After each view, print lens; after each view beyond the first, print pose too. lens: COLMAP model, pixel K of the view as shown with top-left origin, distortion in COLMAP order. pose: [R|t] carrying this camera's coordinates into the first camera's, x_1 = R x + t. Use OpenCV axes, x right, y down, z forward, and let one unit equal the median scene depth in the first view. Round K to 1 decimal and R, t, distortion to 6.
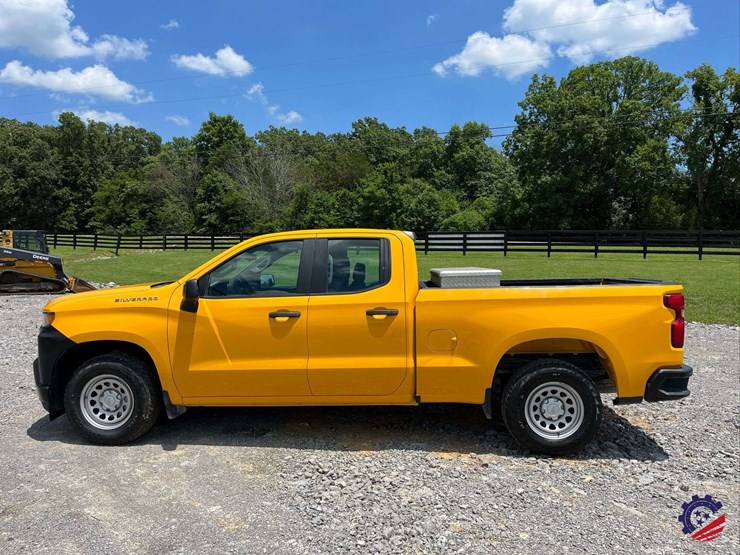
lens RADIAL K [[562.7, 0, 369.4], [0, 562.7, 278.7], [0, 0, 1]] dist [0.069081, -0.100341]
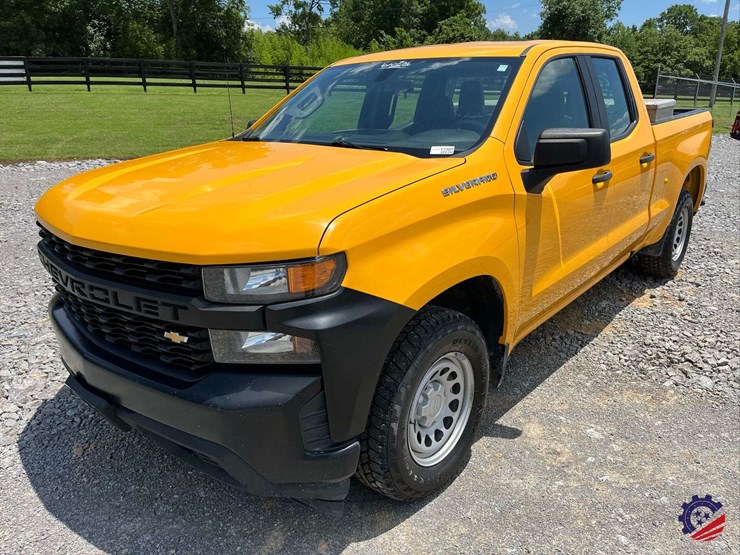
lens RADIAL K [[562.7, 0, 376.0], [0, 562.7, 280.8], [0, 0, 1]] dist [0.069081, -0.100341]
pose [[0.590237, -0.261342, 0.763754, -0.636403], [0.038367, 0.954155, 0.296843, -0.021103], [-0.806317, -0.145904, 0.573205, 0.608436]]
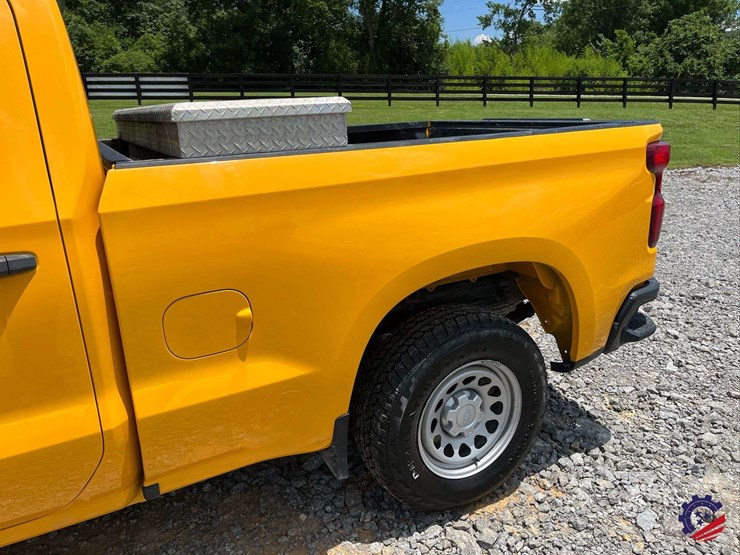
lens RADIAL K [[562.7, 0, 370.2], [0, 562.7, 278.2], [0, 0, 1]] dist [0.069081, -0.100341]
pose [[0.853964, -0.167291, 0.492706, 0.038213], [0.039953, 0.965193, 0.258470, 0.001868], [-0.518796, -0.201038, 0.830924, 0.503993]]
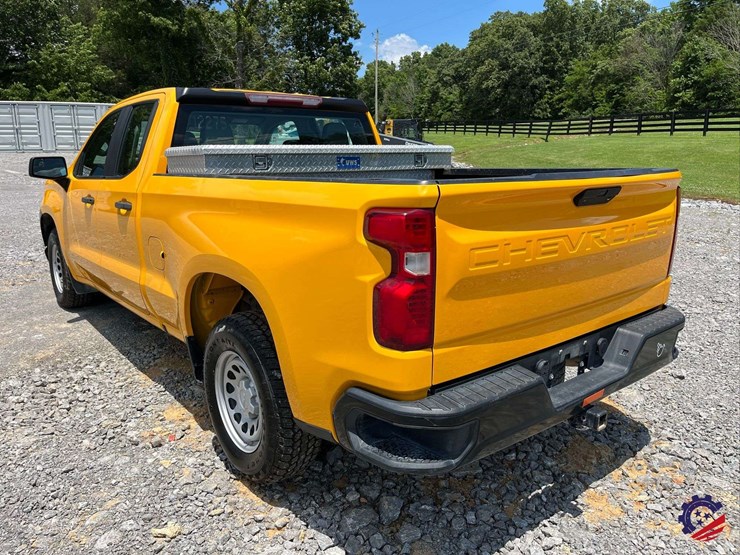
lens RADIAL K [[562.7, 0, 364.2], [0, 562.7, 279.0], [0, 0, 1]] dist [0.069081, -0.100341]
pose [[0.674568, 0.162096, -0.720197, 0.580627], [-0.020569, 0.979343, 0.201157, -0.000905], [0.737926, -0.120880, 0.663968, 0.538428]]
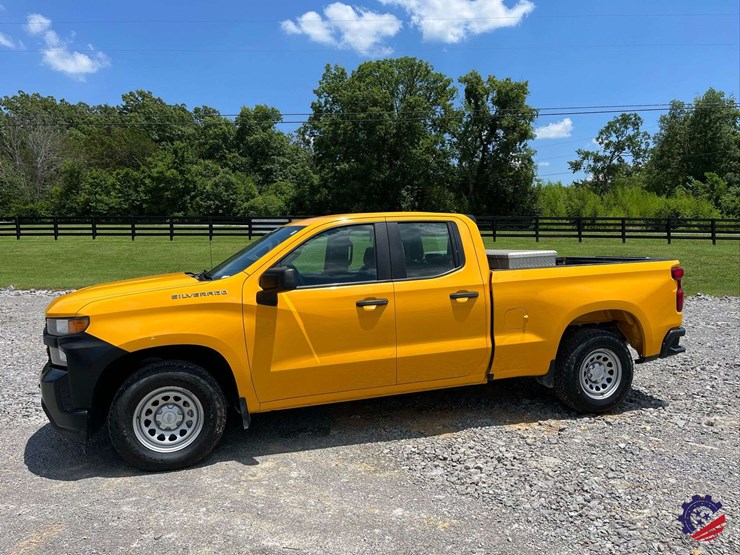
lens RADIAL K [[562.7, 0, 370.8], [0, 562.7, 278.9], [0, 0, 1]] dist [0.069081, -0.100341]
pose [[0.923764, -0.039042, 0.380966, -0.382773], [0.028779, 0.999054, 0.032600, -0.005366], [-0.381879, -0.019151, 0.924014, 0.095884]]
